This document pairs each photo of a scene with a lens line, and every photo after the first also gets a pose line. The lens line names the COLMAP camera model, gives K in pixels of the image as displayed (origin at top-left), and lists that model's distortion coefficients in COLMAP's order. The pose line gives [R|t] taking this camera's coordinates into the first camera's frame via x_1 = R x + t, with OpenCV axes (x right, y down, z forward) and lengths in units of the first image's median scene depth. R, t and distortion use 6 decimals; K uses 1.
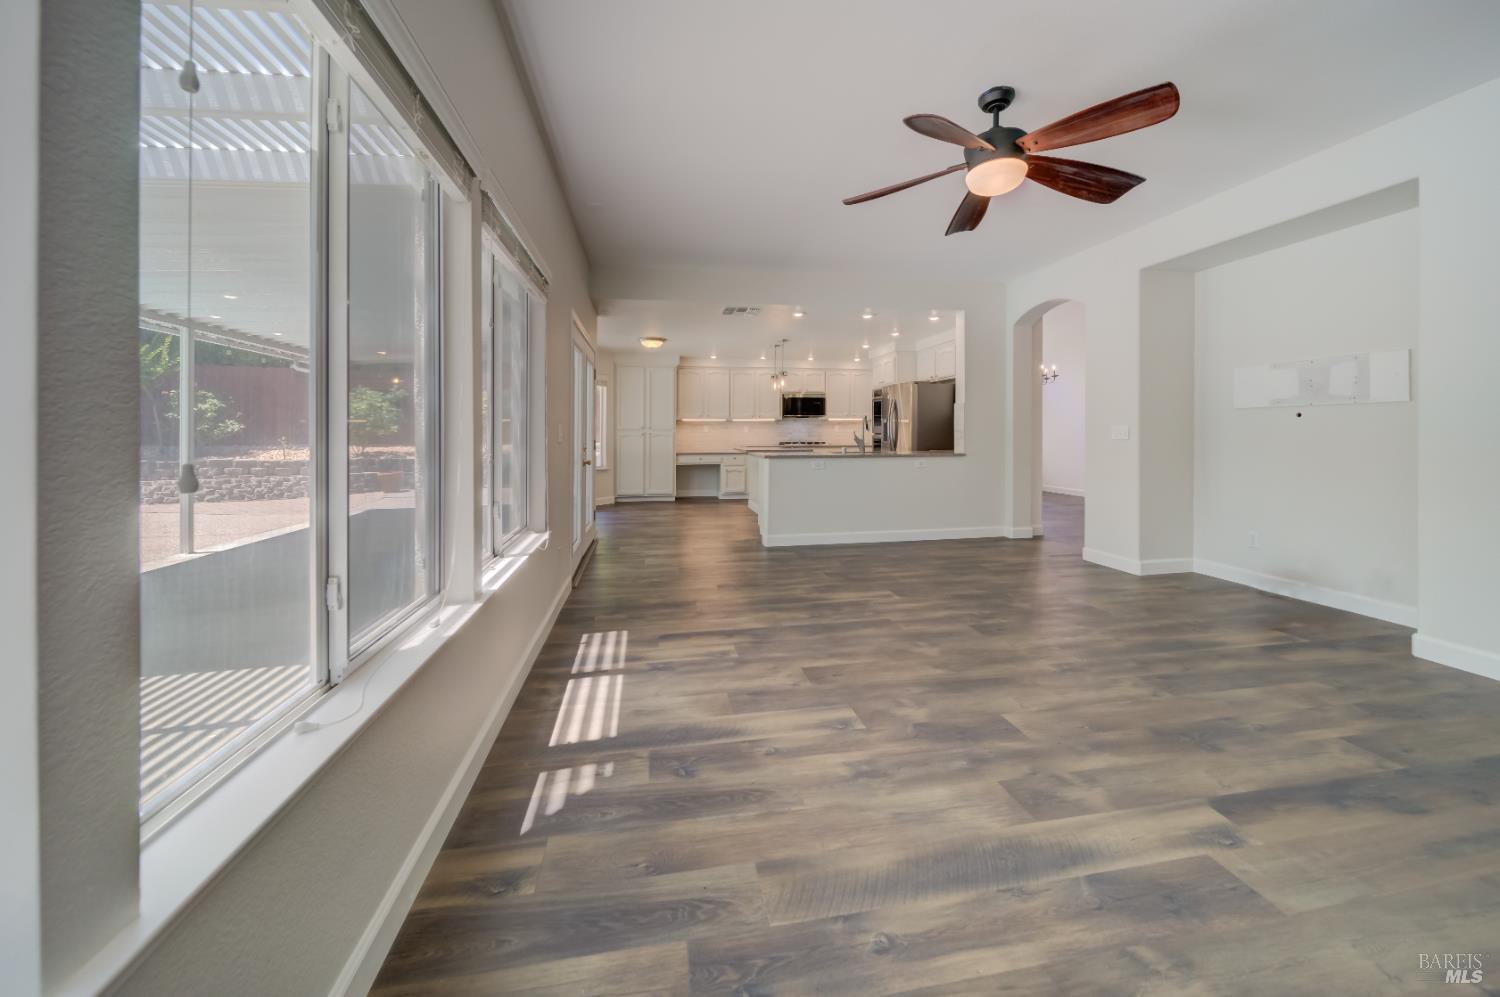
lens RADIAL K [[545.9, 0, 748.6], [0, 545.9, 433.8], [0, 0, 1]] dist [0.000342, 0.000023]
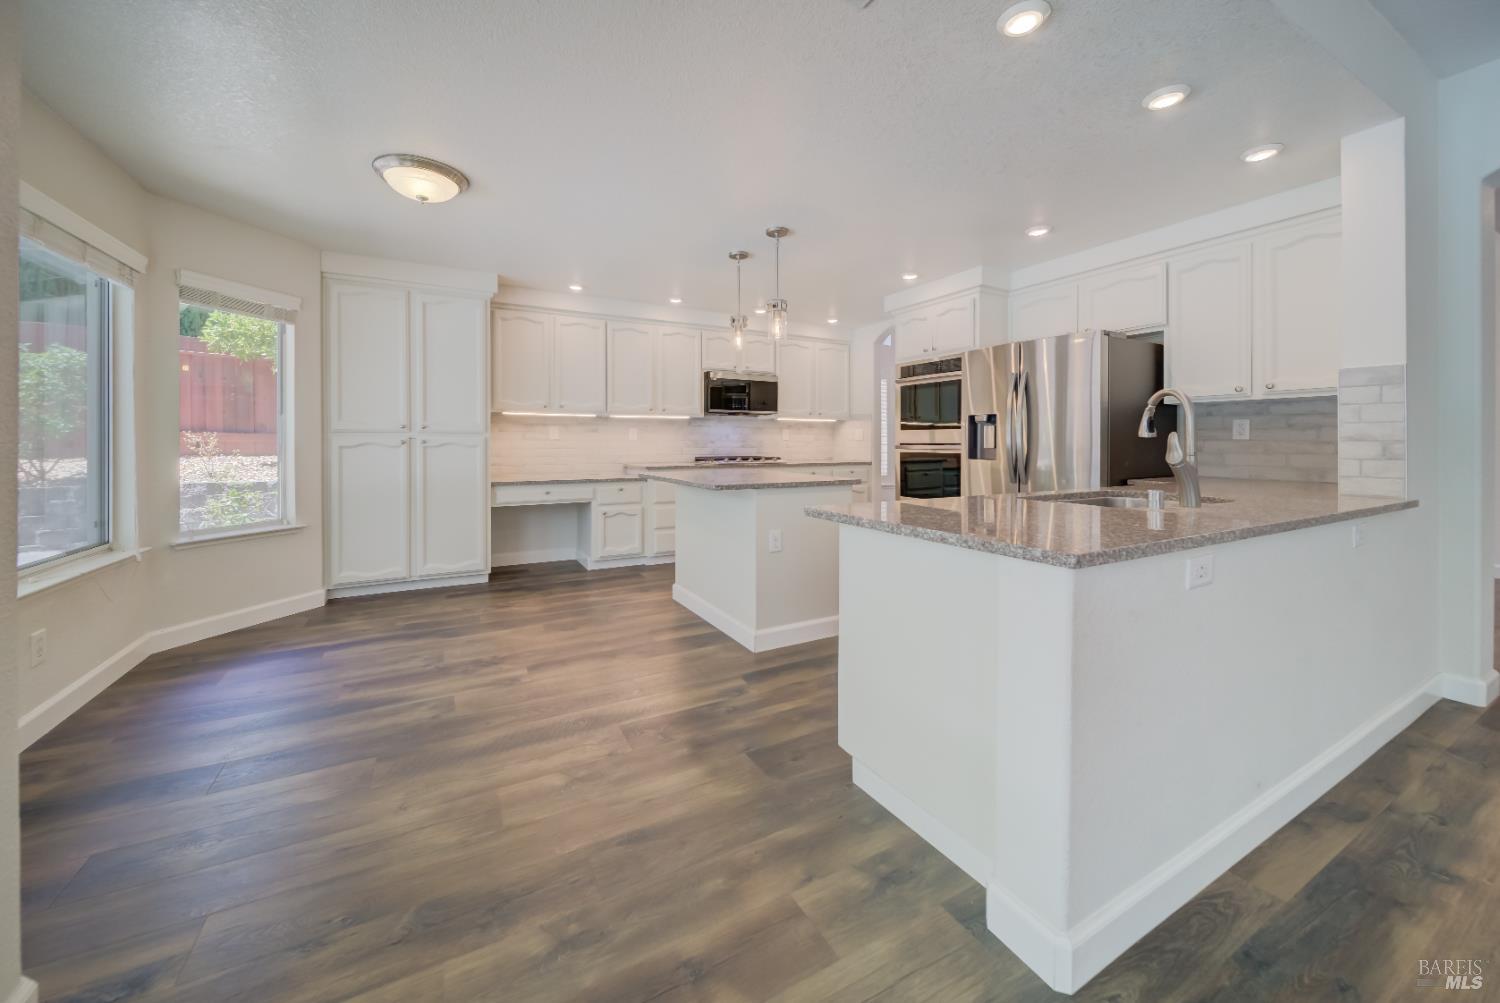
lens RADIAL K [[540.6, 0, 803.7], [0, 540.6, 451.4], [0, 0, 1]] dist [-0.000733, -0.000032]
pose [[0.915861, -0.000425, 0.401496, -0.070685], [-0.006596, 0.999849, 0.016106, -0.000493], [-0.401442, -0.017400, 0.915719, 0.453349]]
